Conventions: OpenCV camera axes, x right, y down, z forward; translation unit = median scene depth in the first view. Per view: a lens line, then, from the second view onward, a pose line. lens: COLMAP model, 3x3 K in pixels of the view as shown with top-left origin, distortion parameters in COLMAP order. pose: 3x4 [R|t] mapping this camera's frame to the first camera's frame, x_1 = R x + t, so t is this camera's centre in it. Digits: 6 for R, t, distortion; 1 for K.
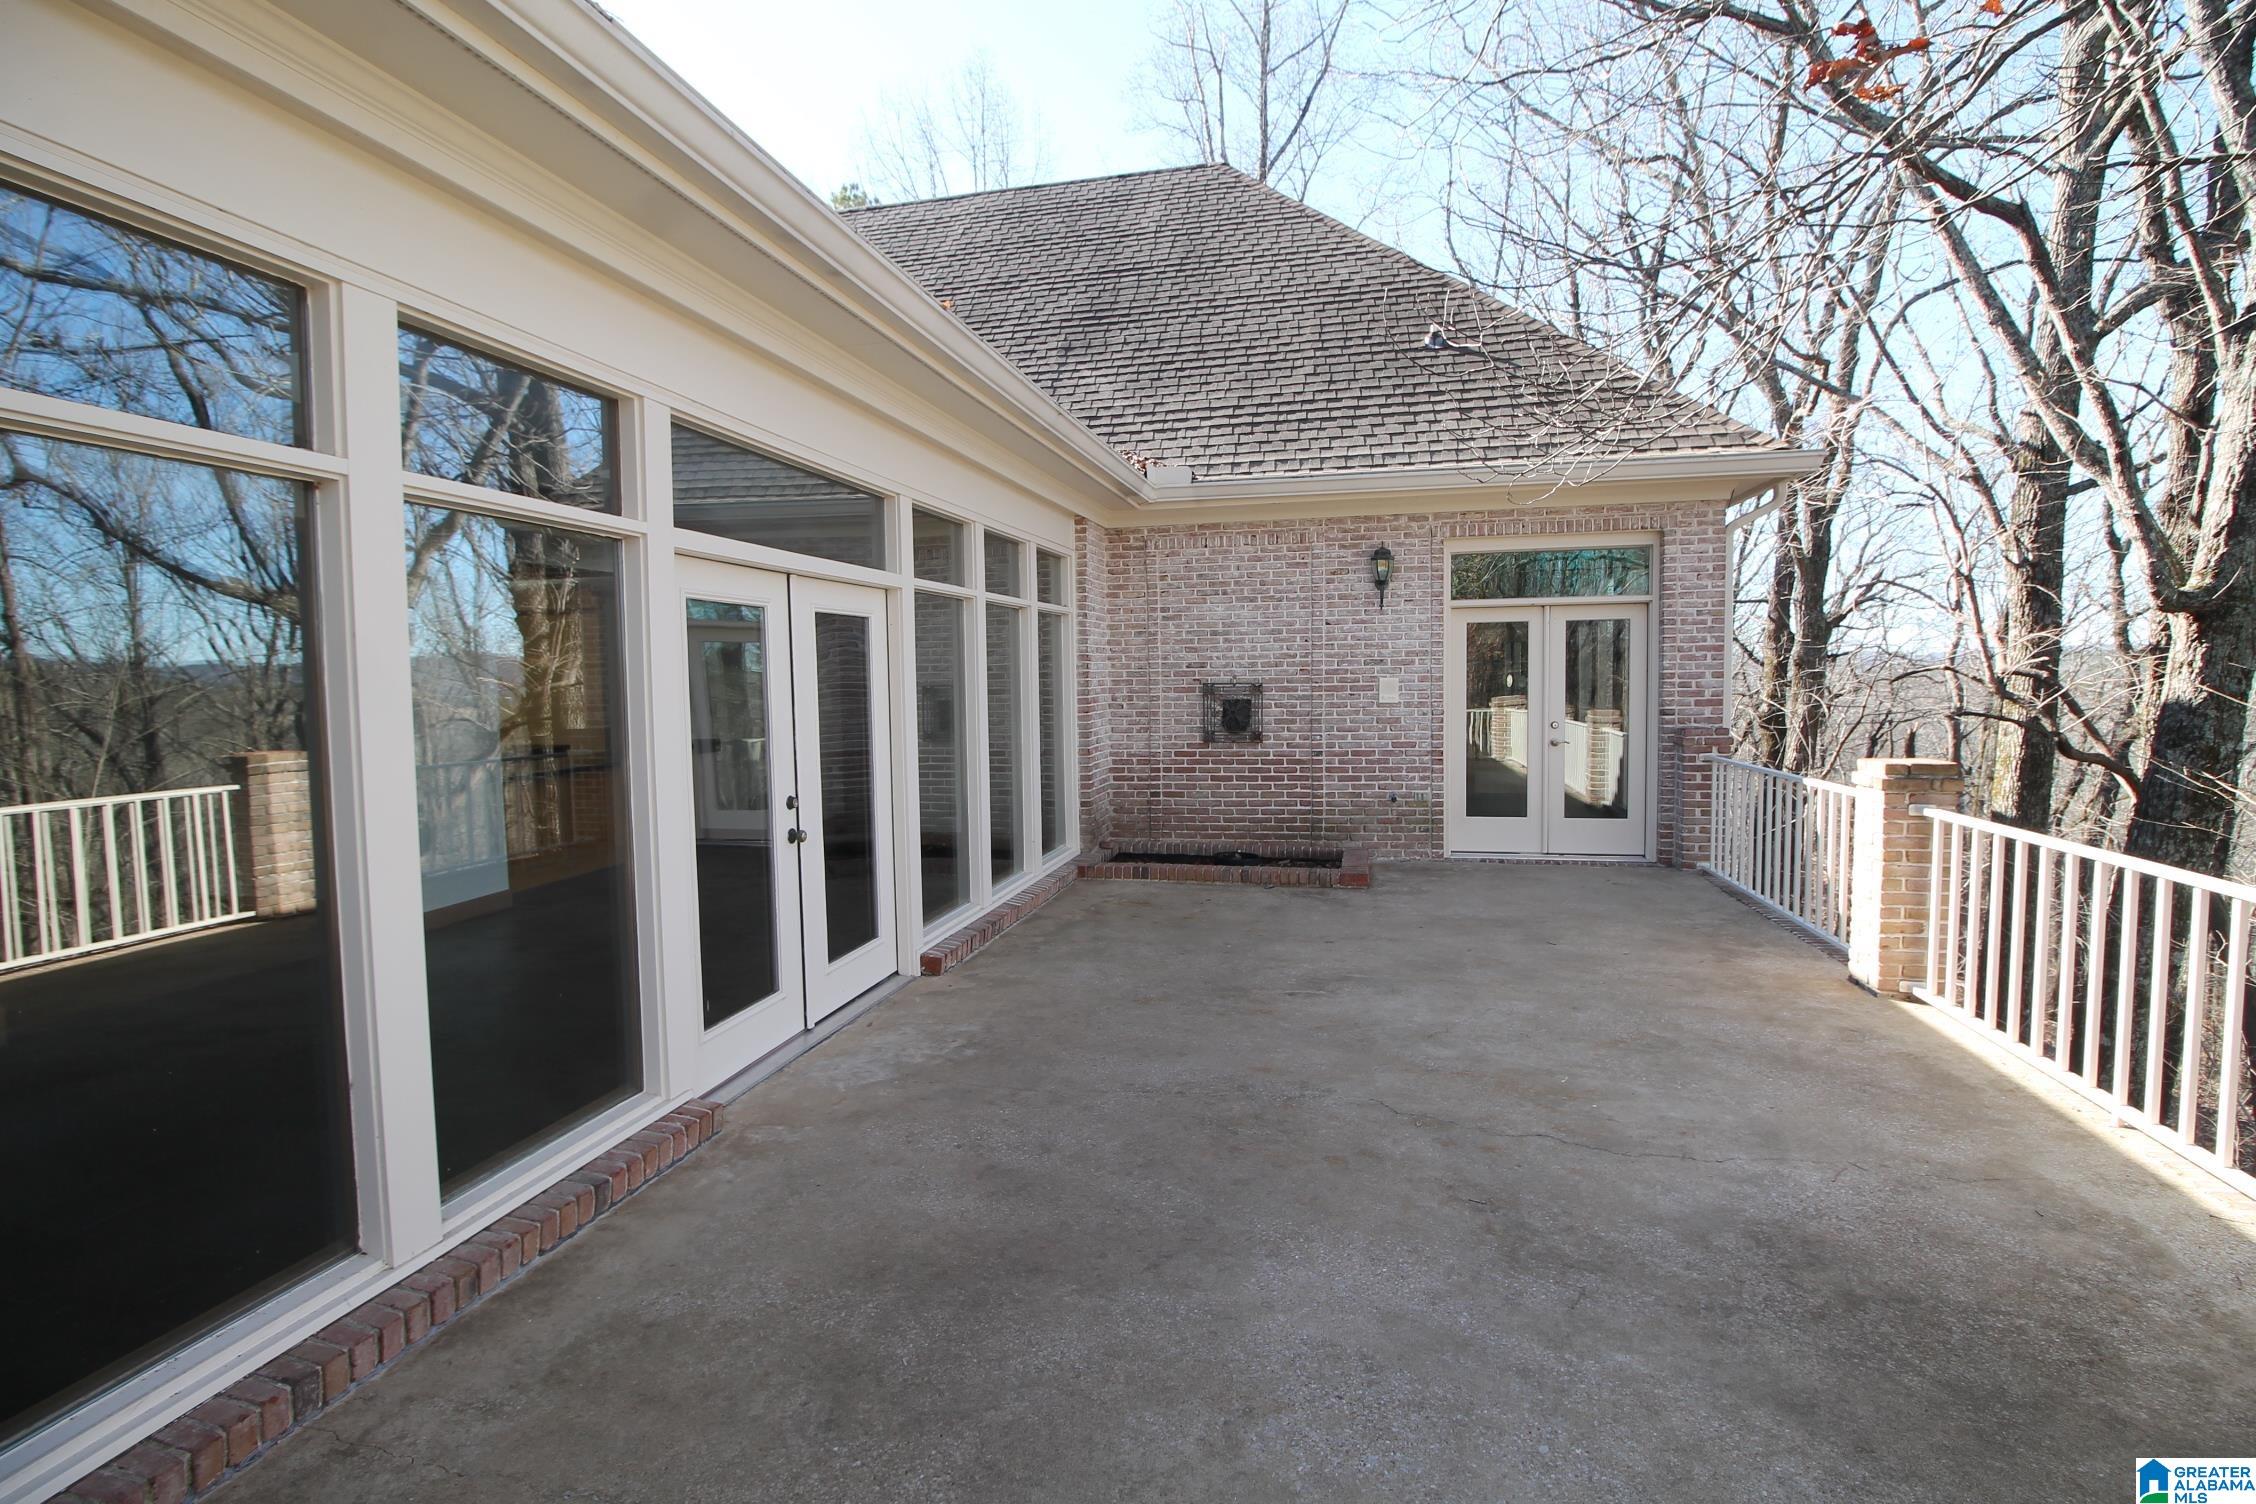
lens RADIAL K [[1057.9, 0, 1118.4], [0, 1057.9, 749.3], [0, 0, 1]] dist [-0.008951, -0.008248]
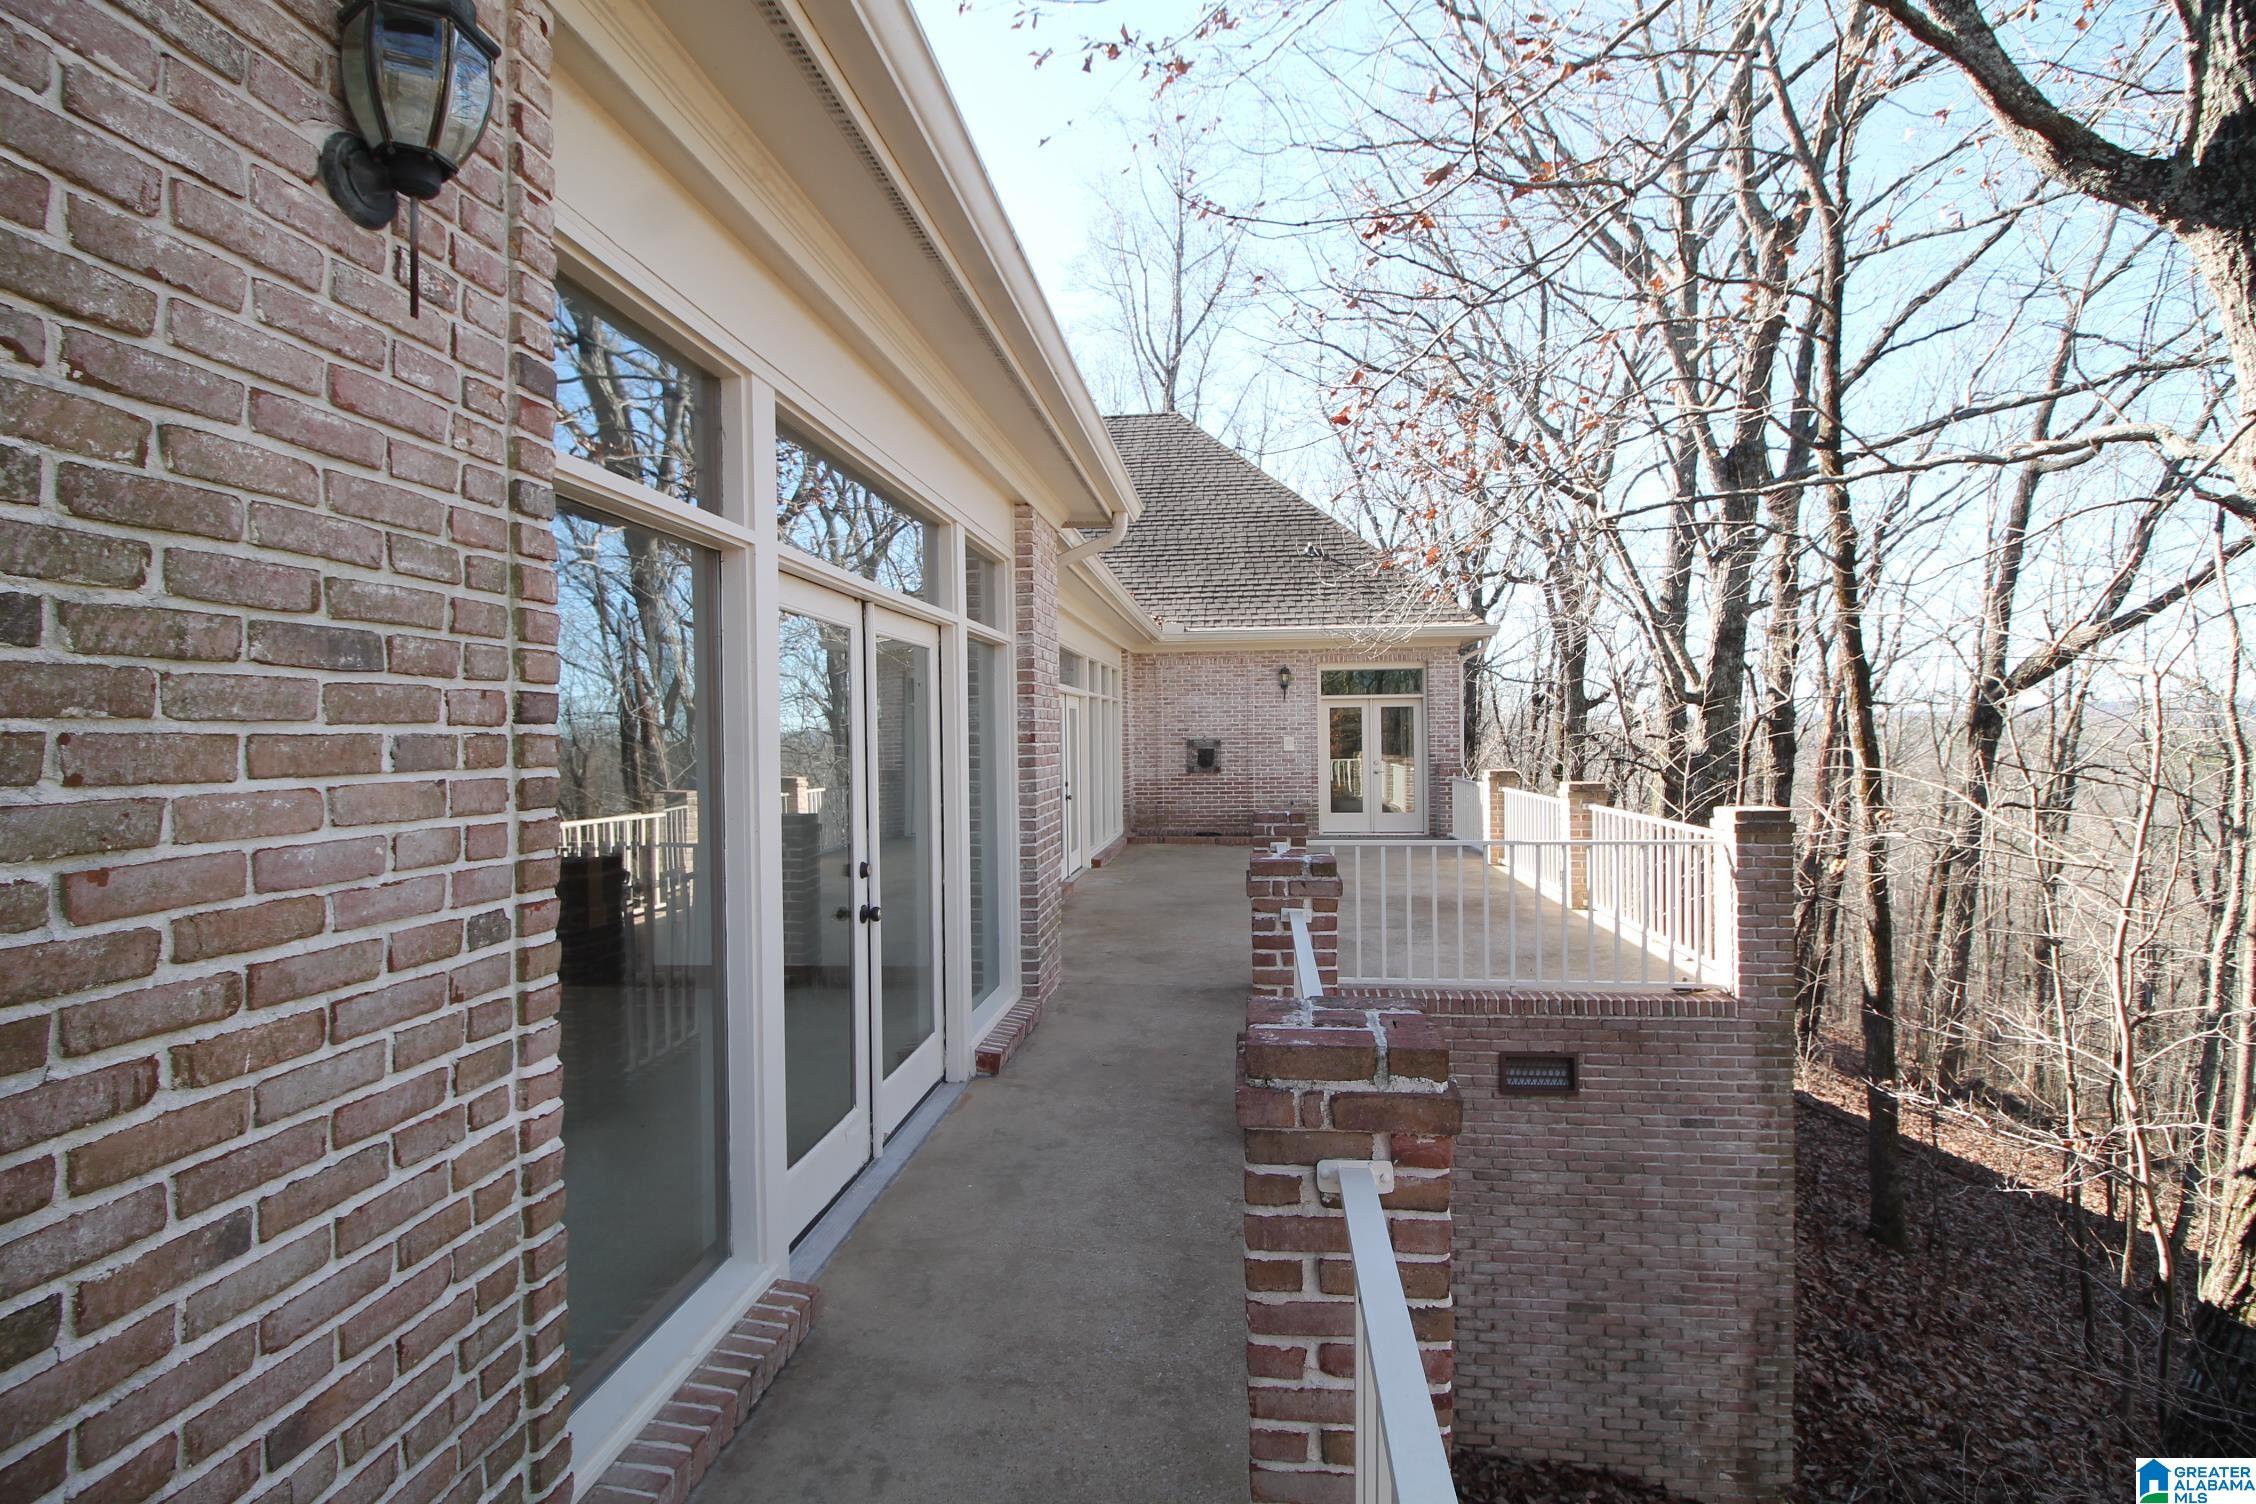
lens RADIAL K [[1057.9, 0, 1130.7], [0, 1057.9, 748.8], [0, 0, 1]] dist [-0.008951, -0.008248]
pose [[0.992910, 0.002916, 0.118832, -0.242439], [0.004169, 0.998229, -0.059336, 0.062325], [-0.118795, 0.059411, 0.991140, -0.813193]]
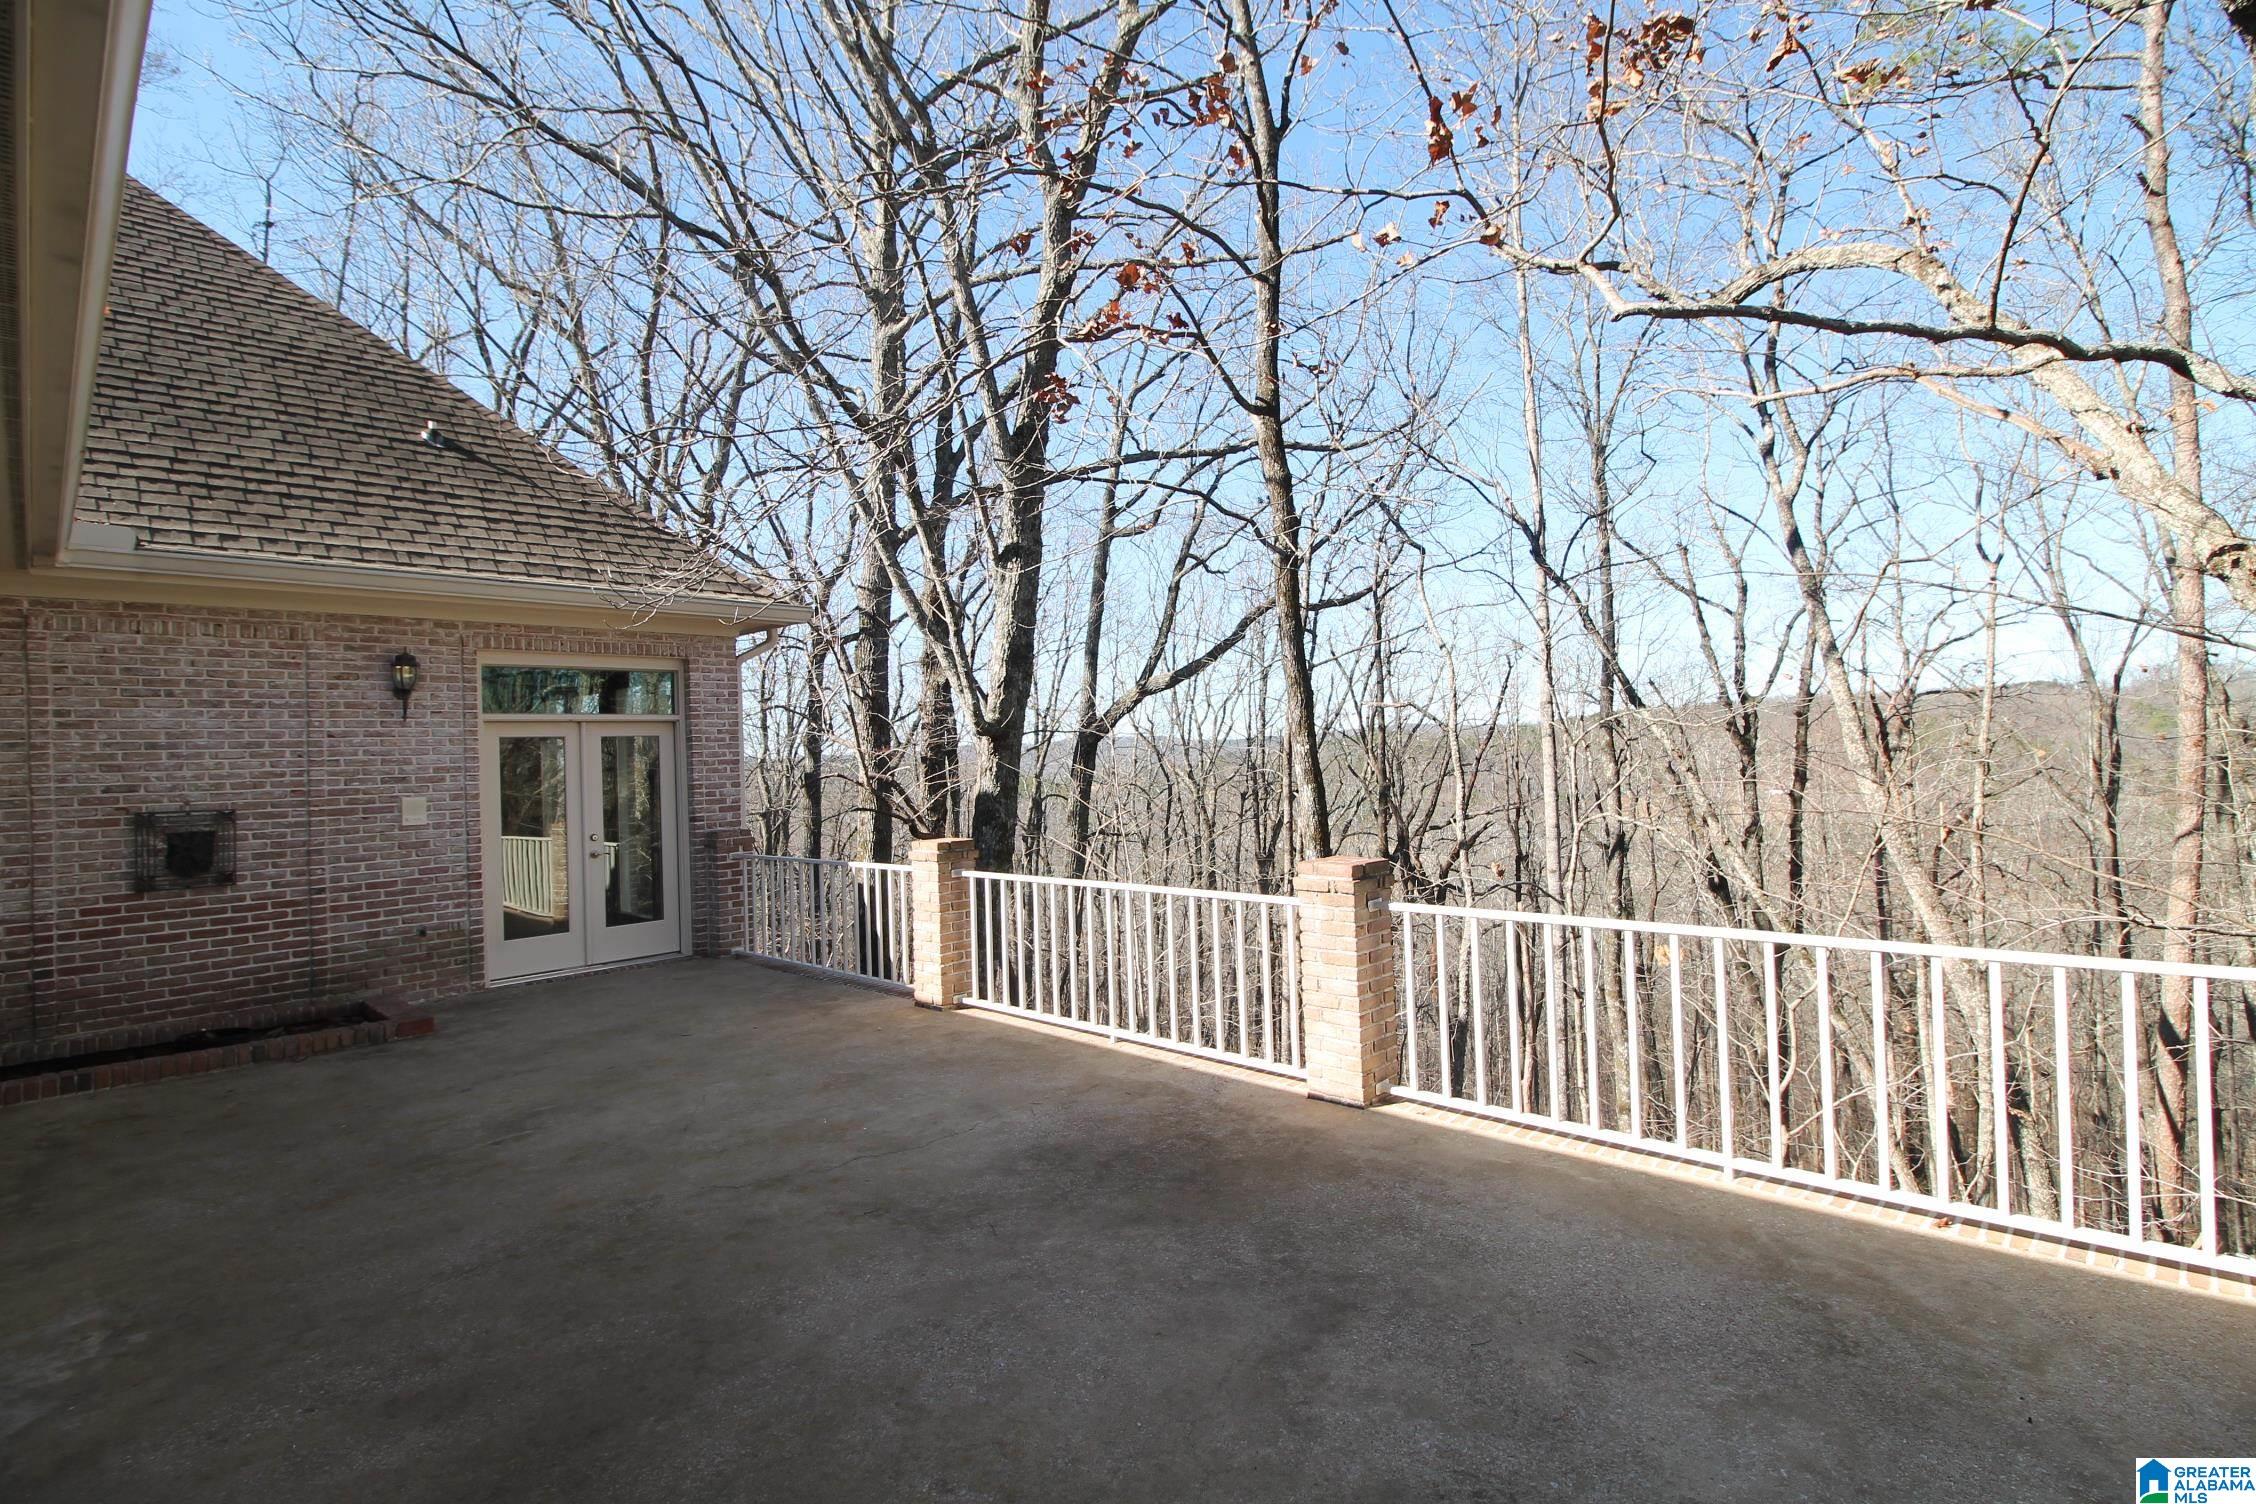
lens RADIAL K [[1057.9, 0, 1141.1], [0, 1057.9, 745.1], [0, 0, 1]] dist [-0.008951, -0.008248]
pose [[0.510394, 0.007776, 0.859905, -0.200249], [0.087311, 0.994323, -0.060815, -0.003685], [-0.855497, 0.106119, 0.506818, 0.017058]]
